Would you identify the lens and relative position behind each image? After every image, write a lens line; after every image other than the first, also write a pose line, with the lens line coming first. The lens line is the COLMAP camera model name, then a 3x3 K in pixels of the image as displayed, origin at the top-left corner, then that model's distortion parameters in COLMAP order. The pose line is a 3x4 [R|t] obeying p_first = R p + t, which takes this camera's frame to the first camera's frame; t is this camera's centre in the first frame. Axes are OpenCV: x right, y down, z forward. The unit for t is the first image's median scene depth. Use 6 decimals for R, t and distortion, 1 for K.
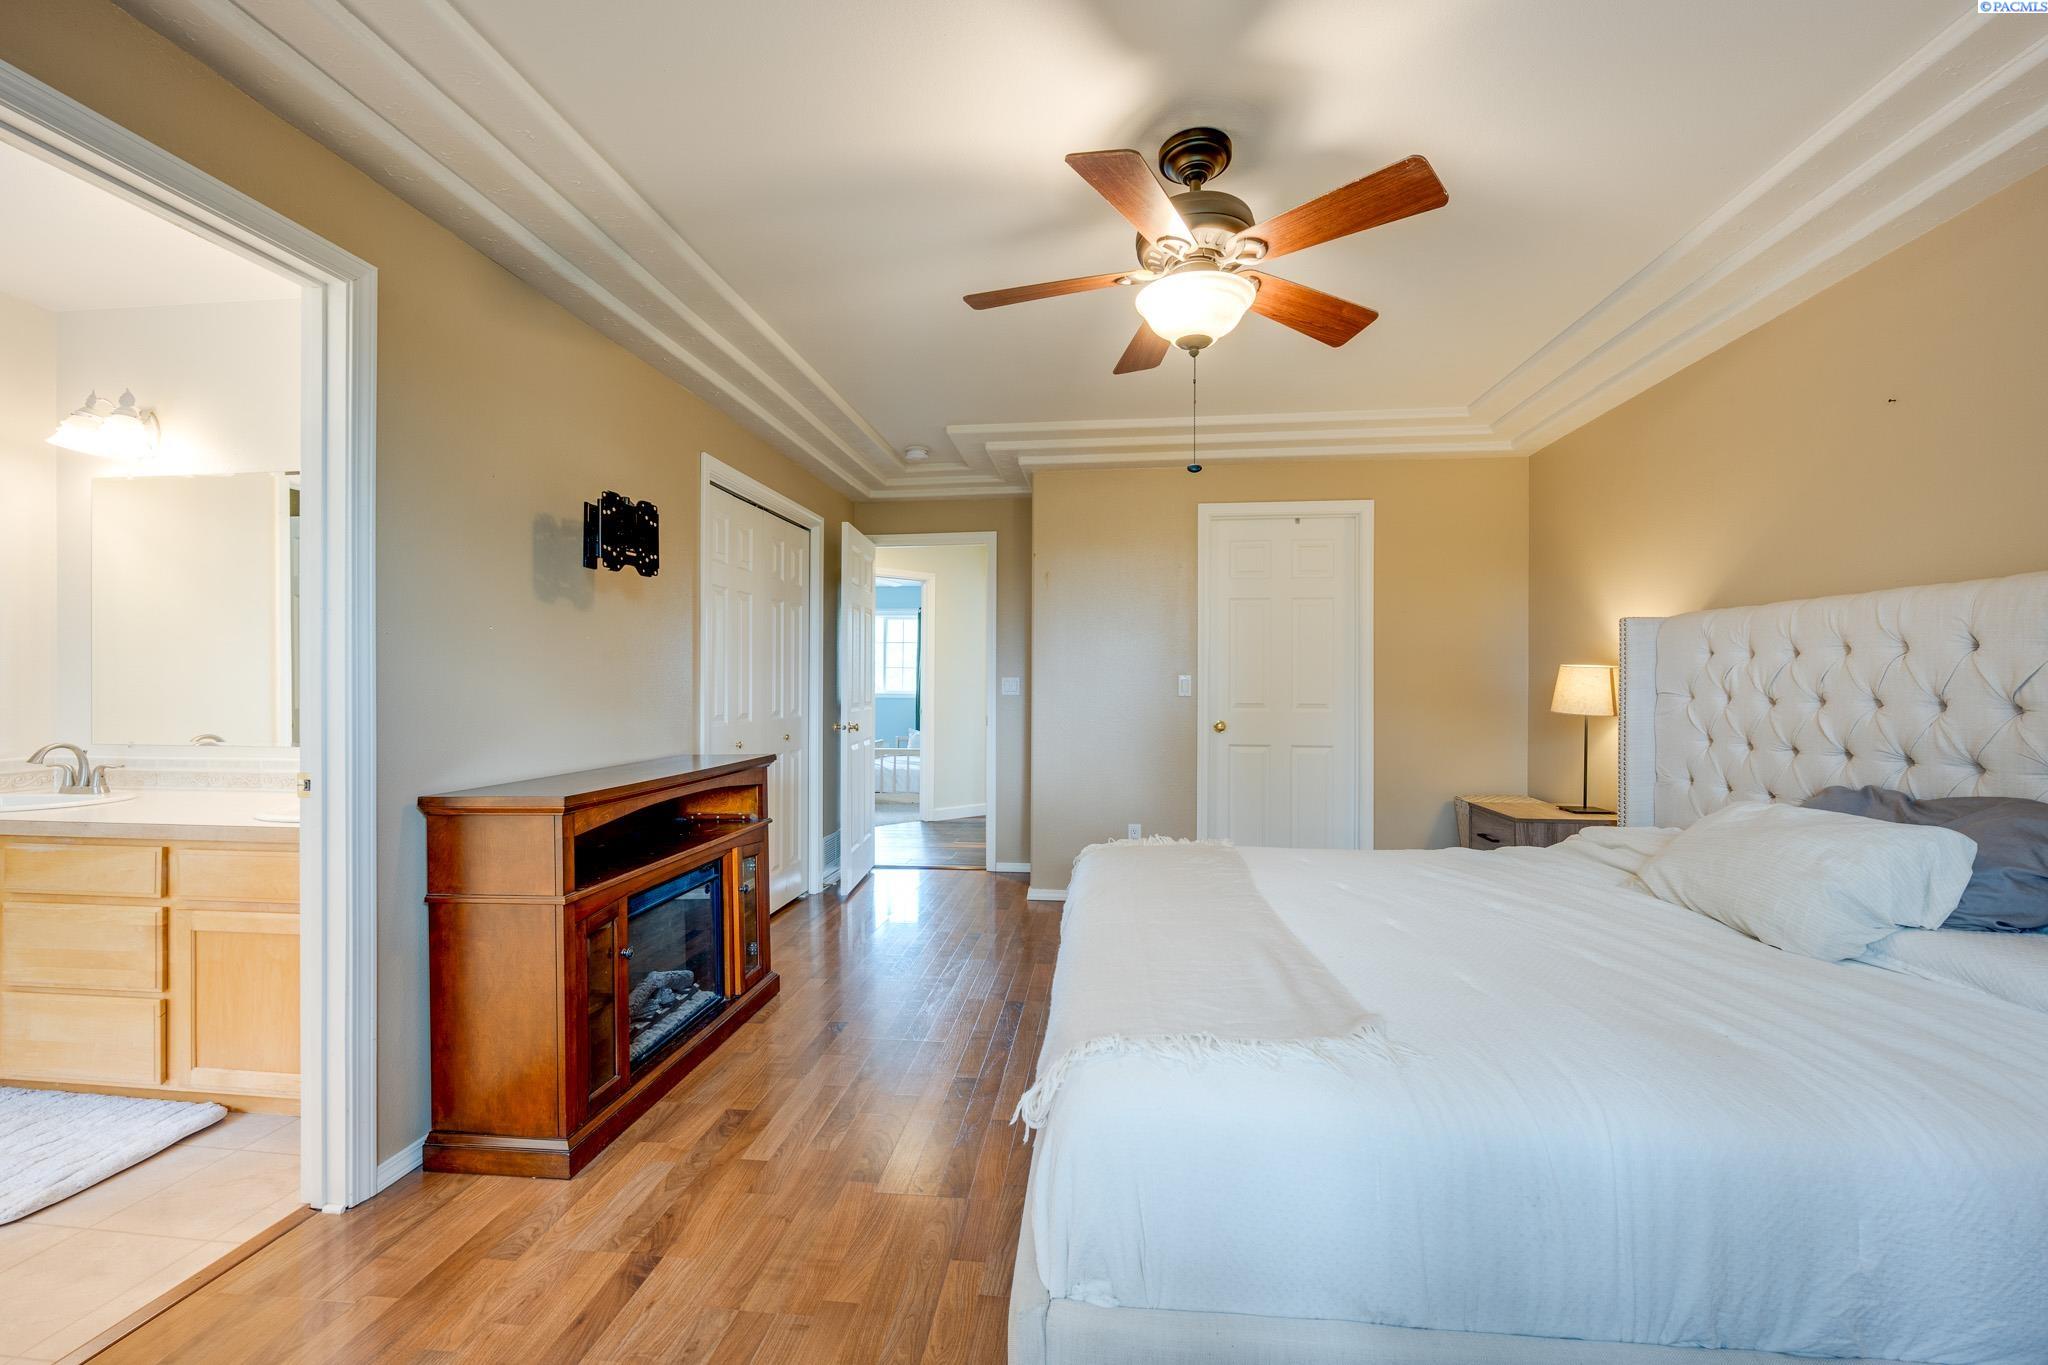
lens RADIAL K [[818.2, 0, 1026.3], [0, 818.2, 697.7], [0, 0, 1]] dist [-0.001273, -0.000397]
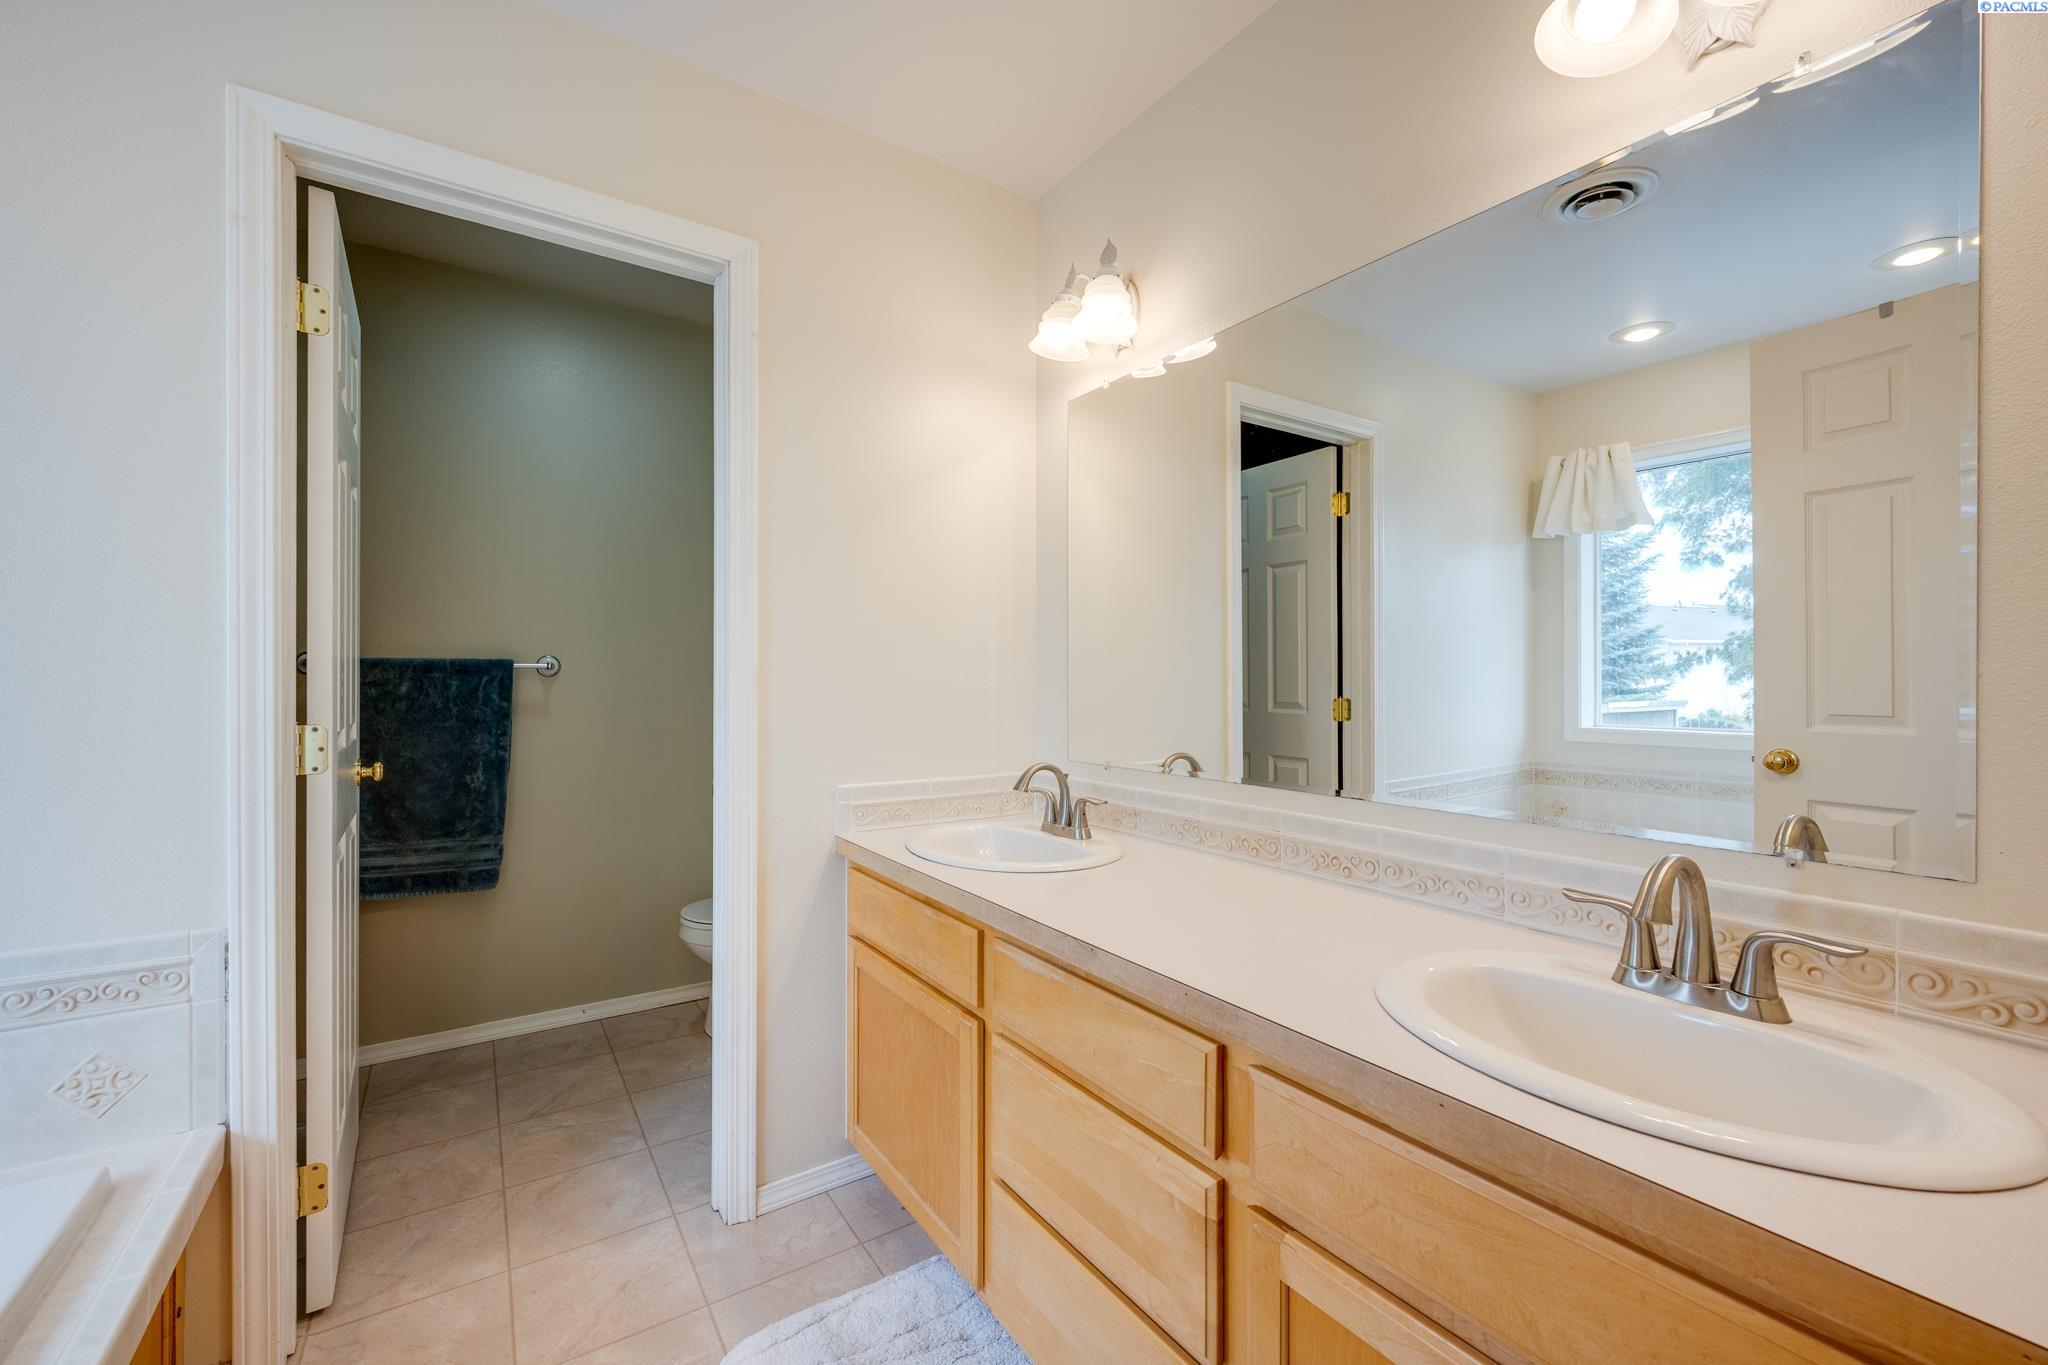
lens RADIAL K [[818.2, 0, 1026.3], [0, 818.2, 697.7], [0, 0, 1]] dist [-0.001273, -0.000397]
pose [[0.654694, 0.008761, -0.755843, -0.645846], [-0.000538, 0.999938, 0.011124, -0.009300], [0.755894, -0.006877, 0.654658, 0.514959]]
